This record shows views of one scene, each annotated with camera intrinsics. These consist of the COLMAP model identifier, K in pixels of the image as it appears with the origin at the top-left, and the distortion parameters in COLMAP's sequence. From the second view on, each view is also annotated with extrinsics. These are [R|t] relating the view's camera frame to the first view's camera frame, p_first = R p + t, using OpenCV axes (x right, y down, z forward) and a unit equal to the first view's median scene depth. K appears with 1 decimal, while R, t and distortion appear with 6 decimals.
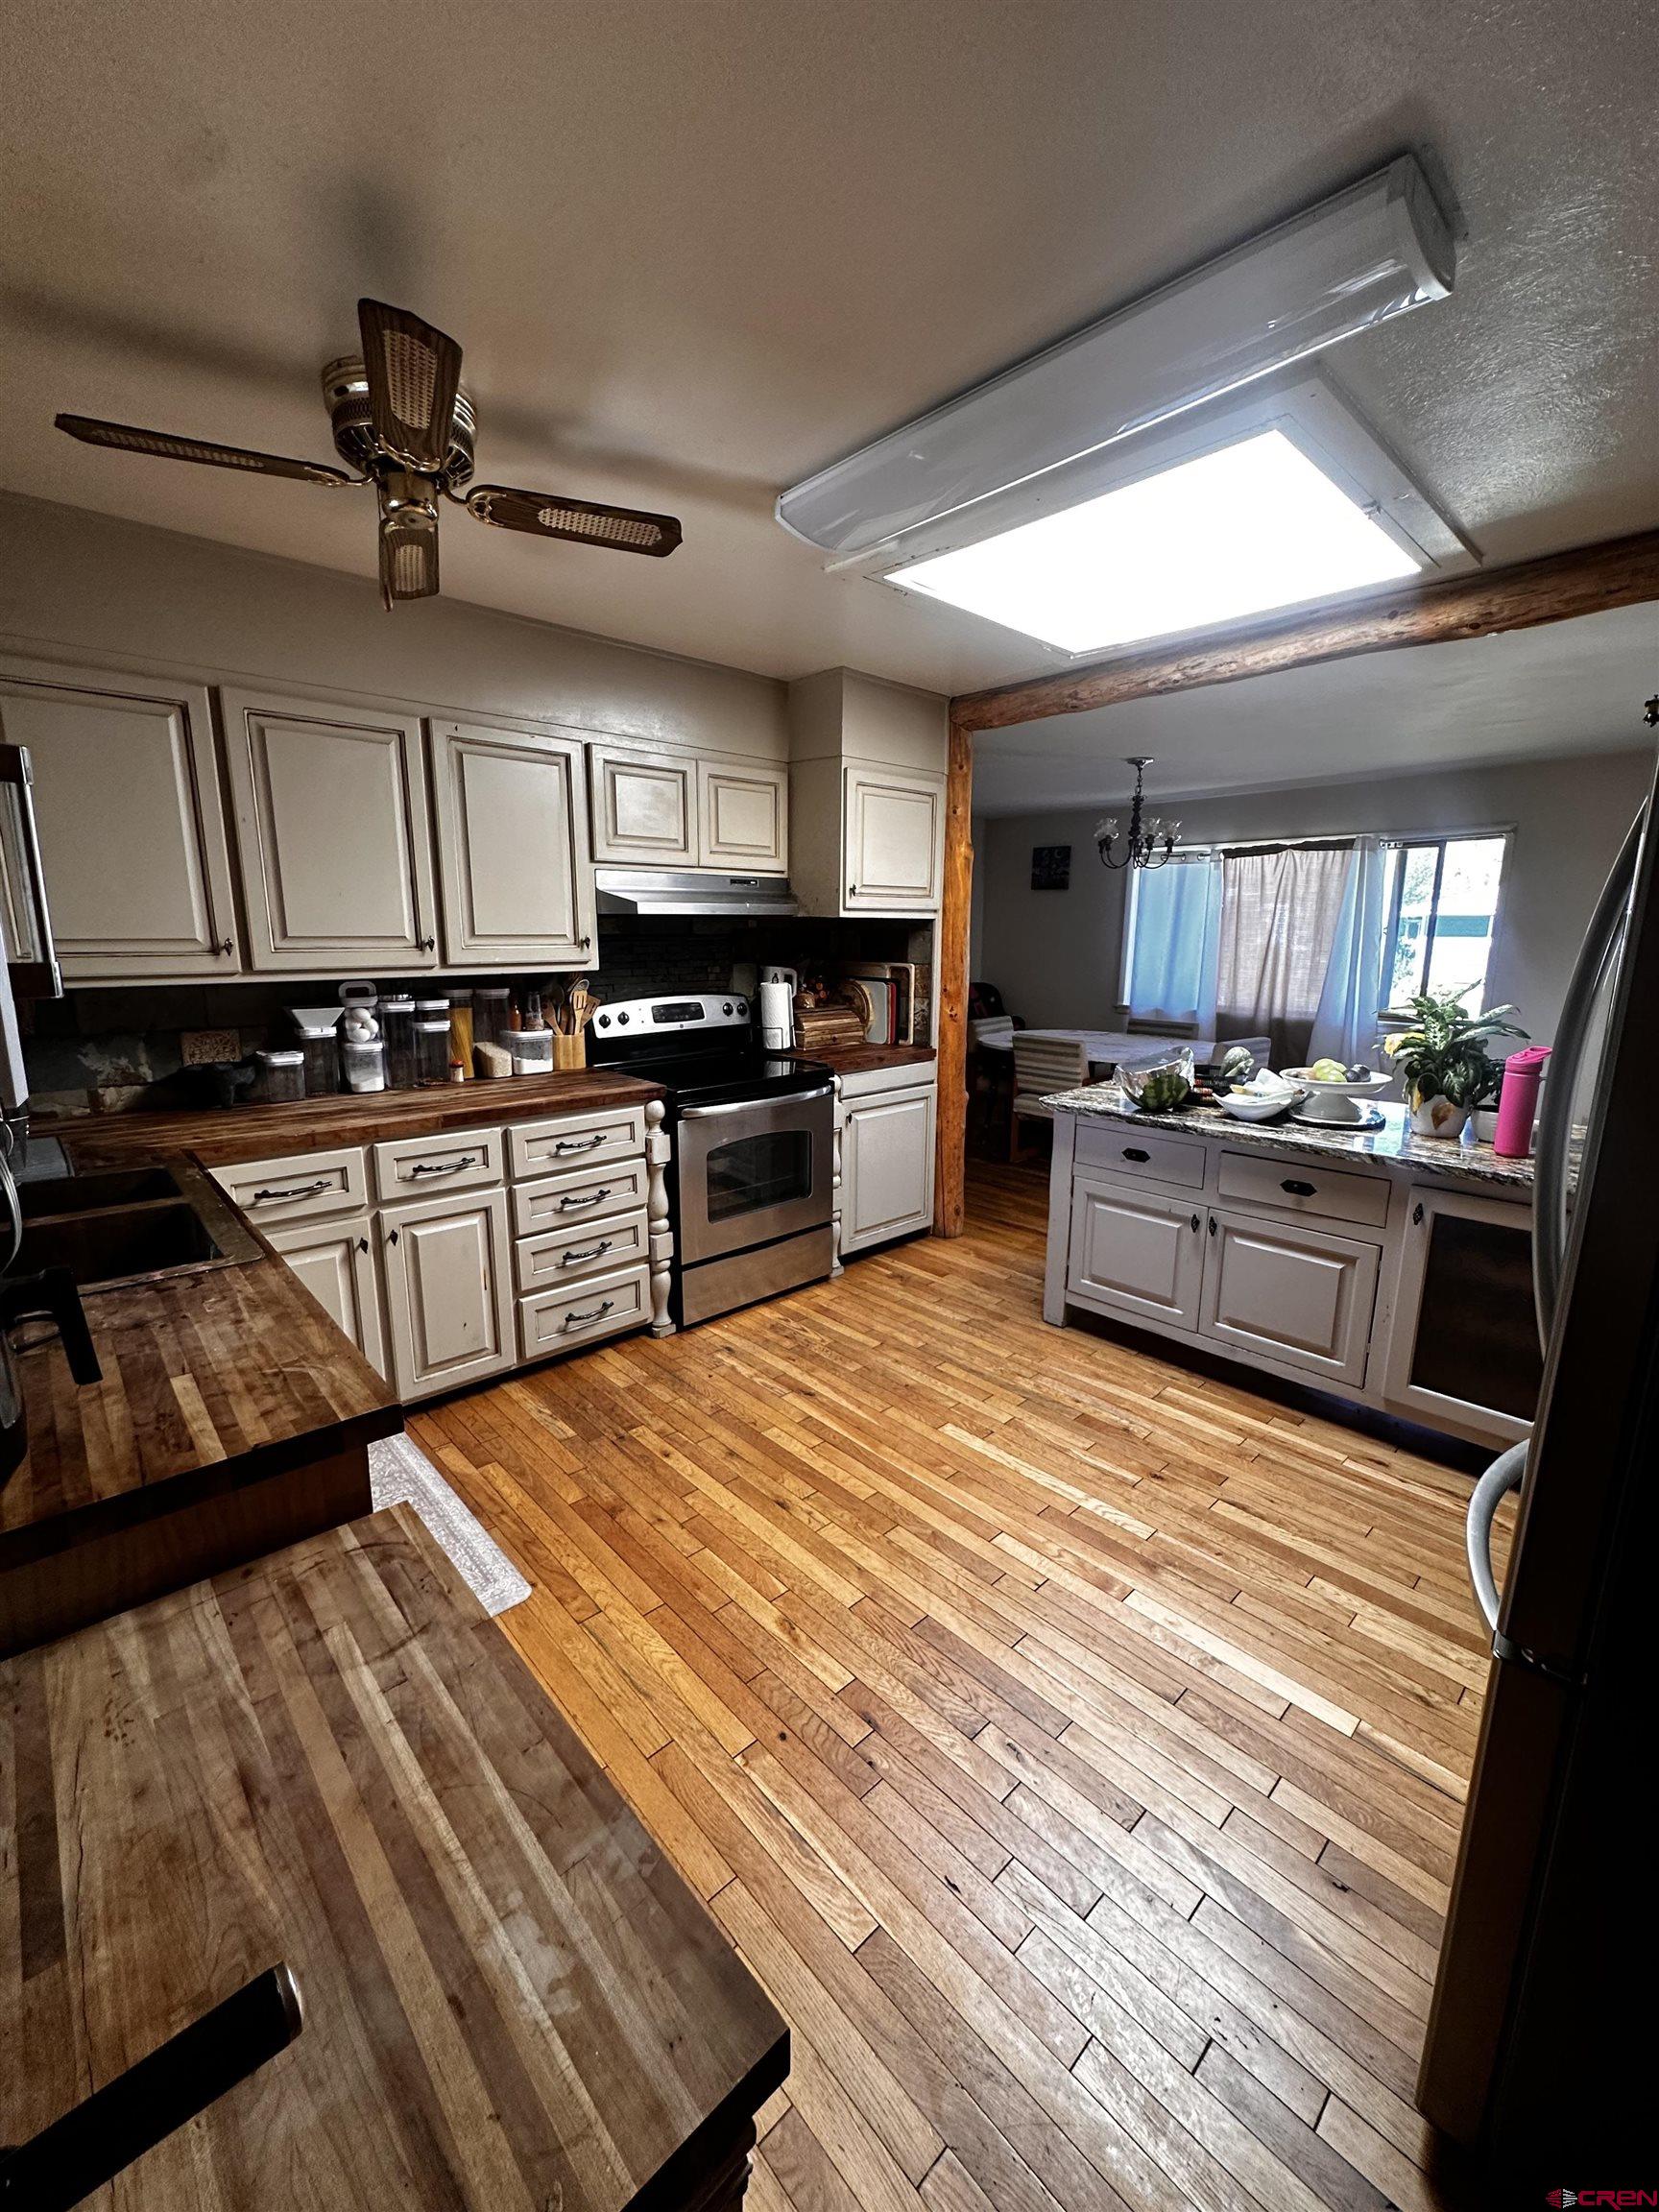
lens RADIAL K [[881.6, 0, 827.4], [0, 881.6, 1100.0], [0, 0, 1]] dist [-0.002315, 0.000893]
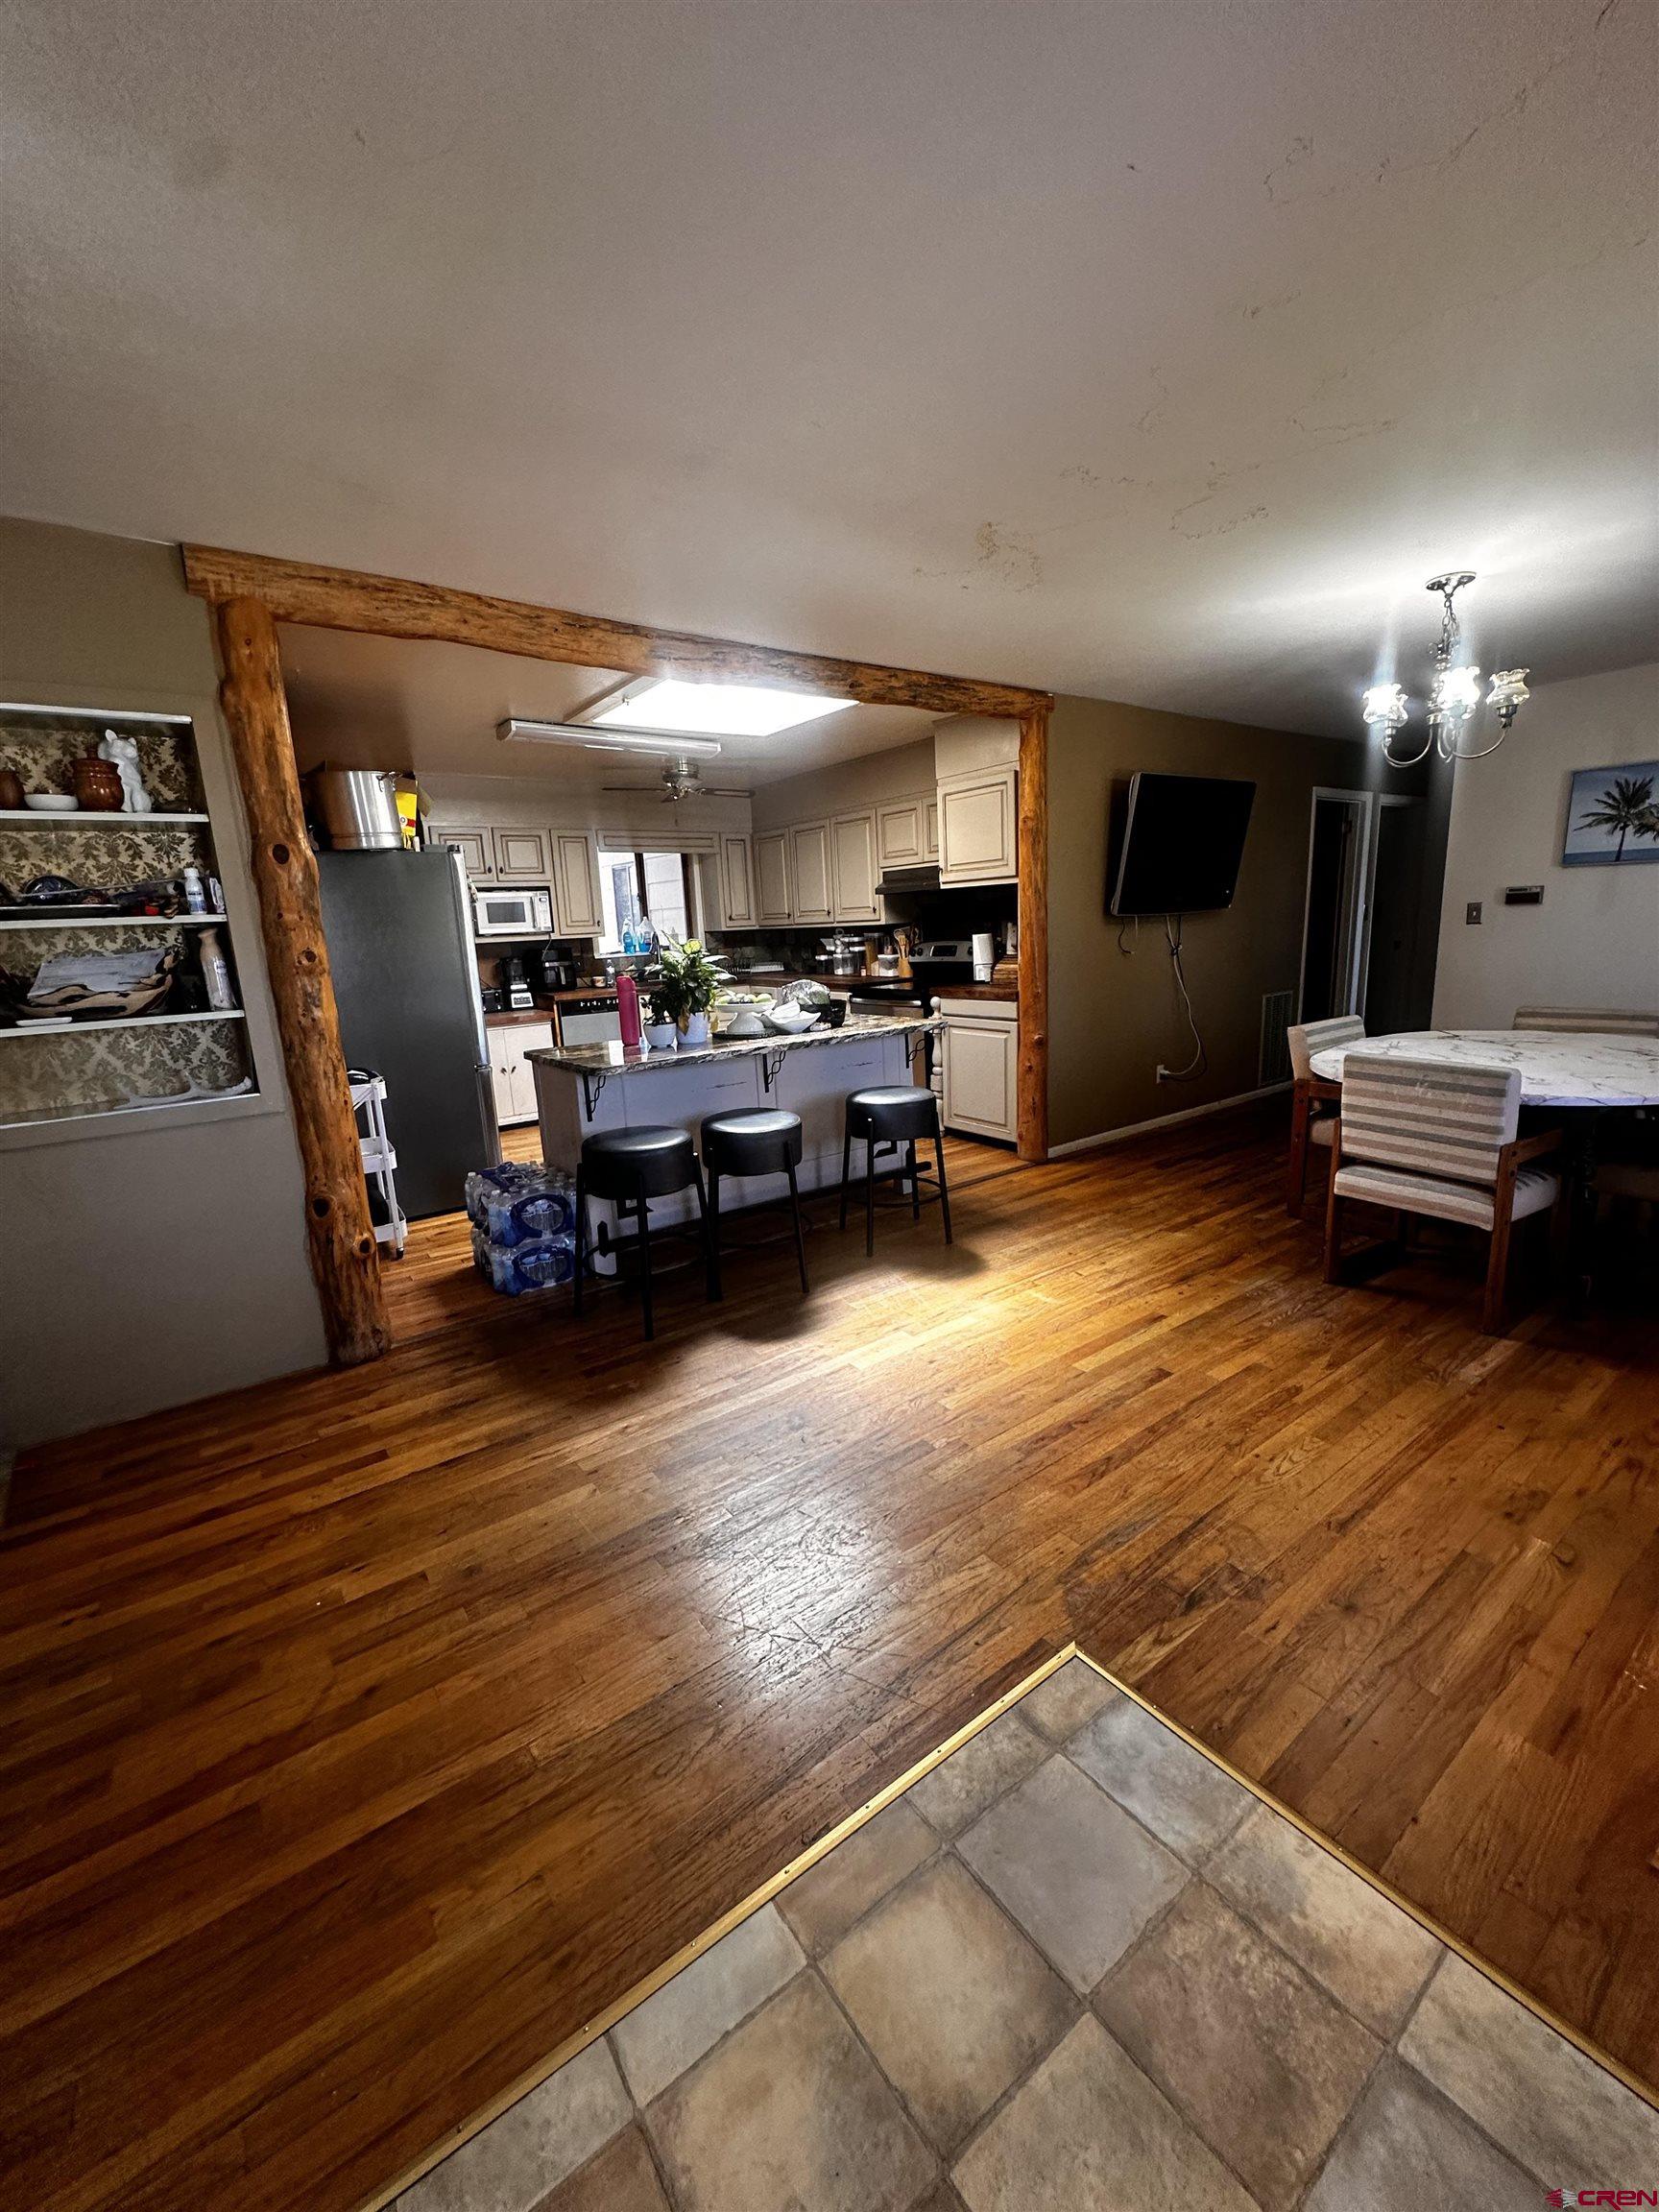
lens RADIAL K [[881.6, 0, 827.4], [0, 881.6, 1108.7], [0, 0, 1]] dist [-0.002315, 0.000893]
pose [[-0.108435, 0.210484, -0.971565, 1.446244], [-0.144190, 0.963662, 0.224864, -0.148594], [0.983591, 0.164473, -0.074145, 0.931061]]
